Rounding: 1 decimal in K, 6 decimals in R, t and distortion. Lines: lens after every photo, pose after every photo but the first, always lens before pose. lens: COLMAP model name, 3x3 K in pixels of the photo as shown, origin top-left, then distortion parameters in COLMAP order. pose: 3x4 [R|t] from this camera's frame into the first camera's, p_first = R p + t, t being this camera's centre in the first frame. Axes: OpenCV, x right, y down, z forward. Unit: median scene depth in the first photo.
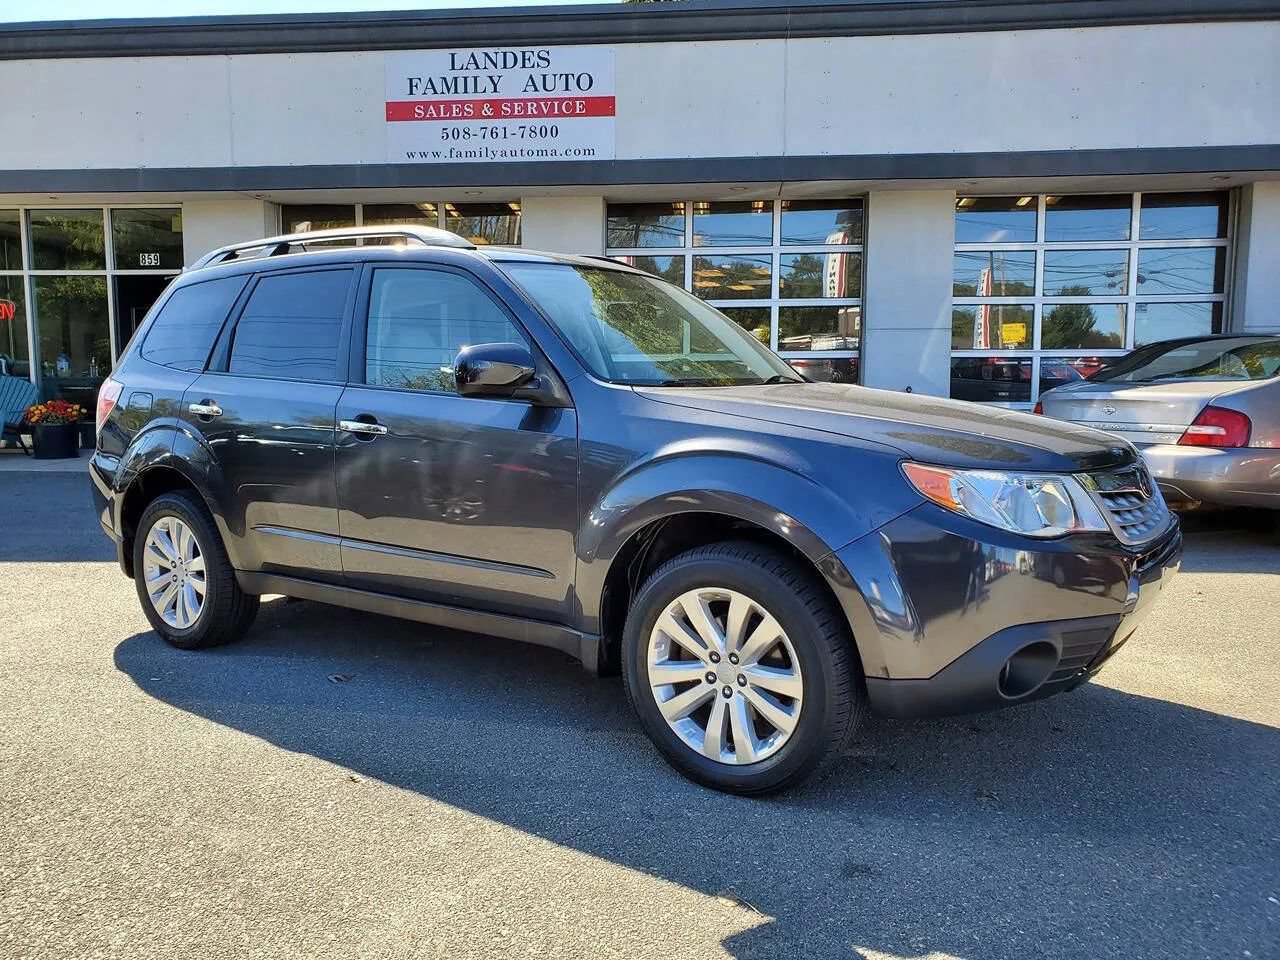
lens RADIAL K [[1007.8, 0, 619.9], [0, 1007.8, 461.2], [0, 0, 1]] dist [0.006836, 0.015683]
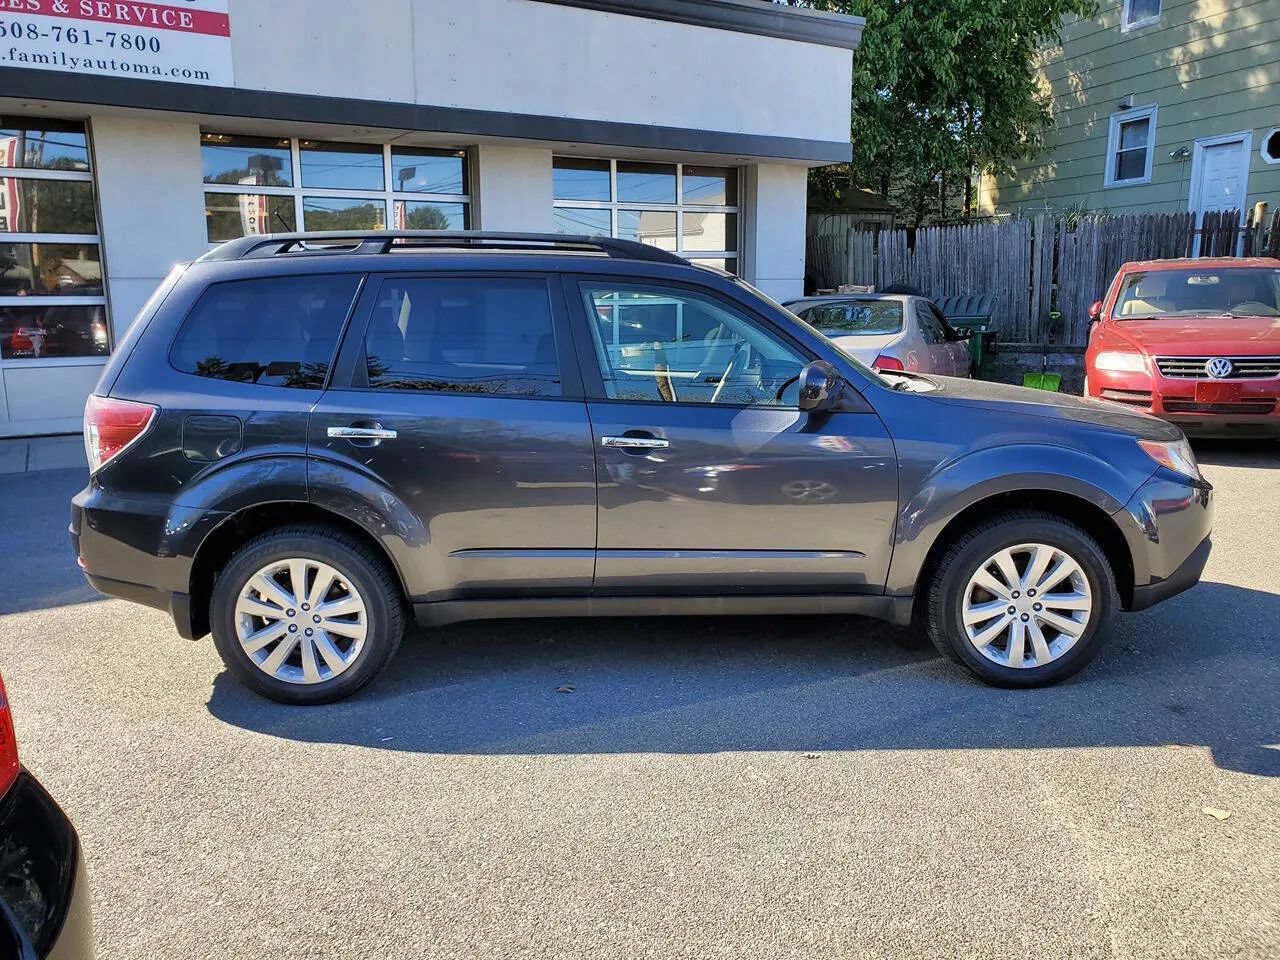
lens RADIAL K [[1007.8, 0, 639.4], [0, 1007.8, 465.9], [0, 0, 1]] dist [0.006836, 0.015683]
pose [[0.807612, -0.108593, 0.579629, -0.724795], [0.060263, 0.992951, 0.102062, -0.098081], [-0.586626, -0.047497, 0.808464, 0.137862]]
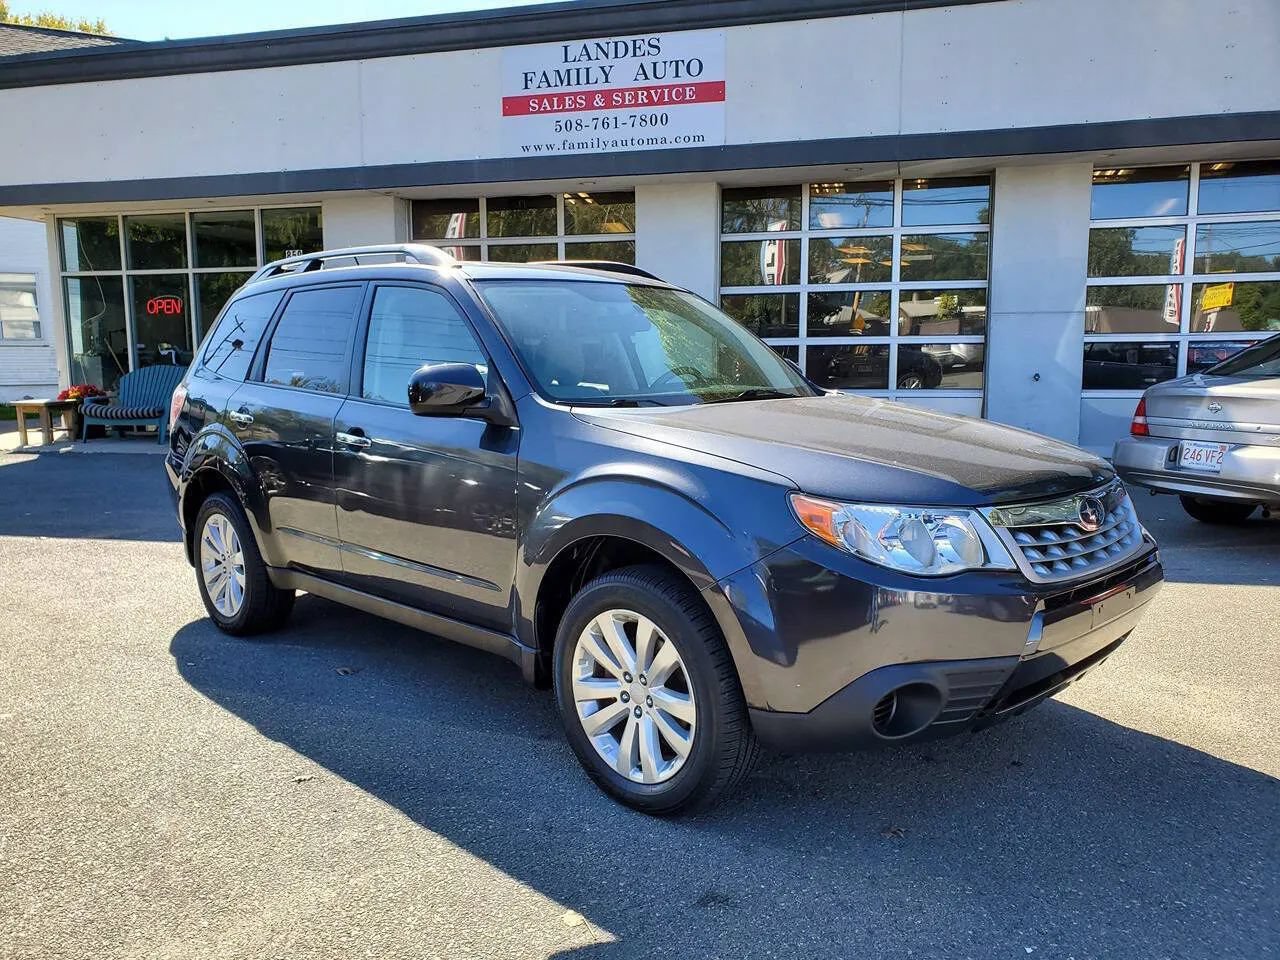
lens RADIAL K [[1007.8, 0, 621.1], [0, 1007.8, 467.0], [0, 0, 1]] dist [0.006836, 0.015683]
pose [[0.985991, 0.012567, -0.166323, 0.170007], [-0.007786, 0.999538, 0.029369, -0.032265], [0.166615, -0.027663, 0.985634, -0.000957]]
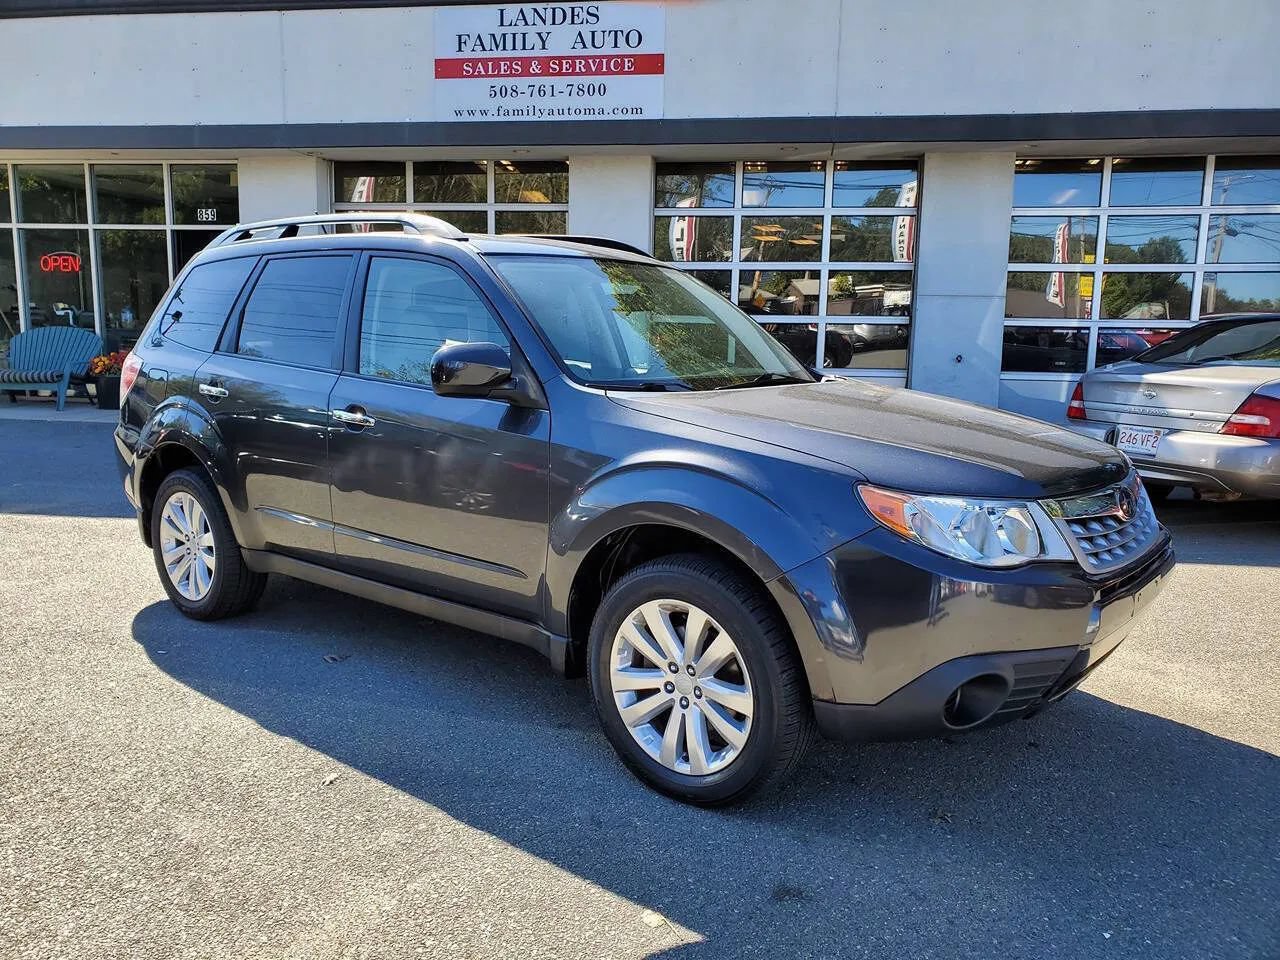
lens RADIAL K [[1007.8, 0, 622.5], [0, 1007.8, 456.3], [0, 0, 1]] dist [0.006836, 0.015683]
pose [[0.997747, 0.024997, -0.062258, 0.067437], [-0.022110, 0.998667, 0.046631, -0.040986], [0.063341, -0.045149, 0.996970, 0.003318]]
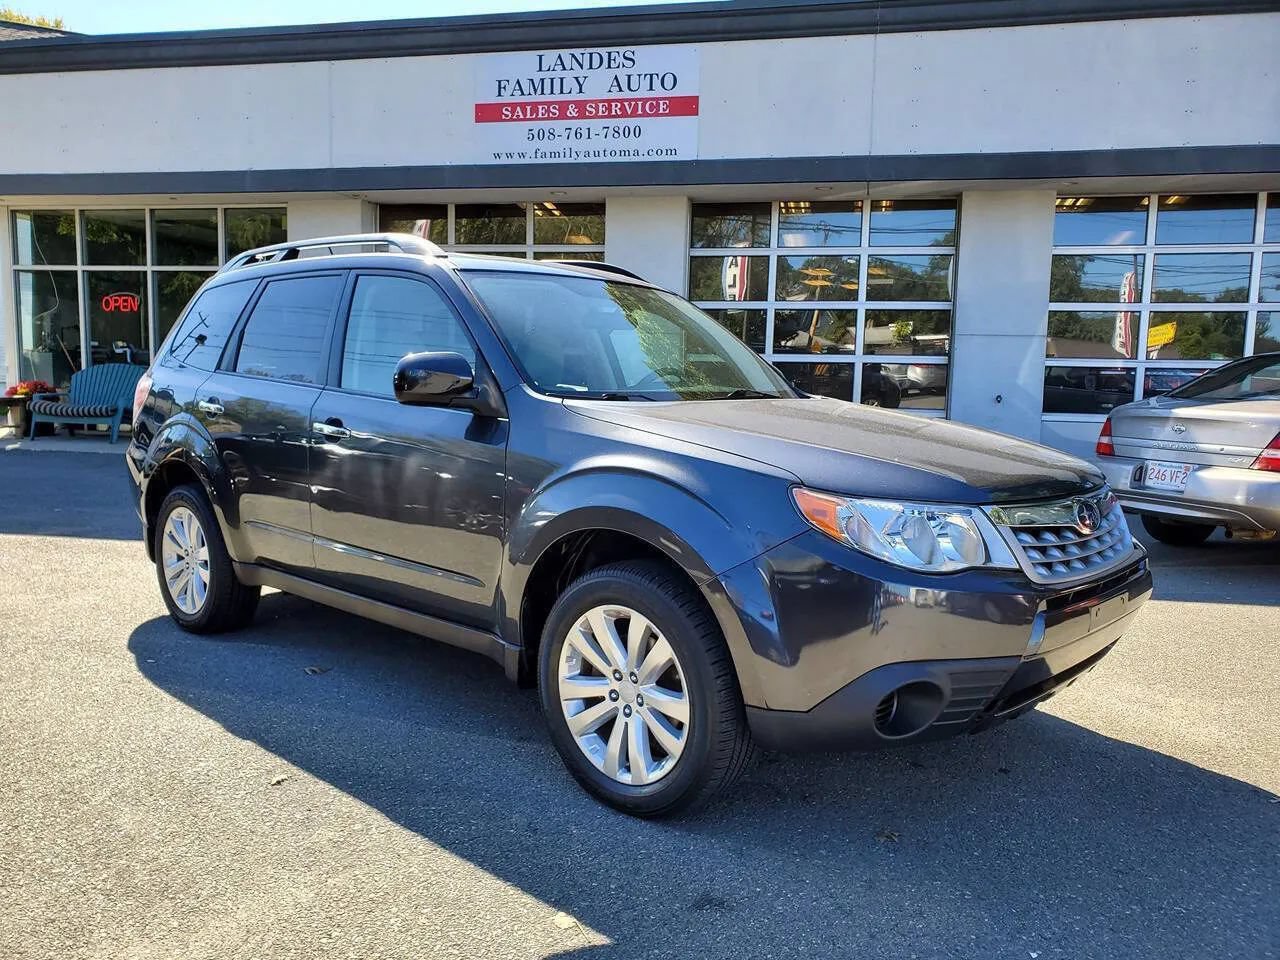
lens RADIAL K [[1007.8, 0, 617.8], [0, 1007.8, 466.8], [0, 0, 1]] dist [0.006836, 0.015683]
pose [[0.991476, 0.033999, -0.125776, 0.141969], [-0.032864, 0.999398, 0.011082, -0.014629], [0.126077, -0.006854, 0.991997, 0.010225]]
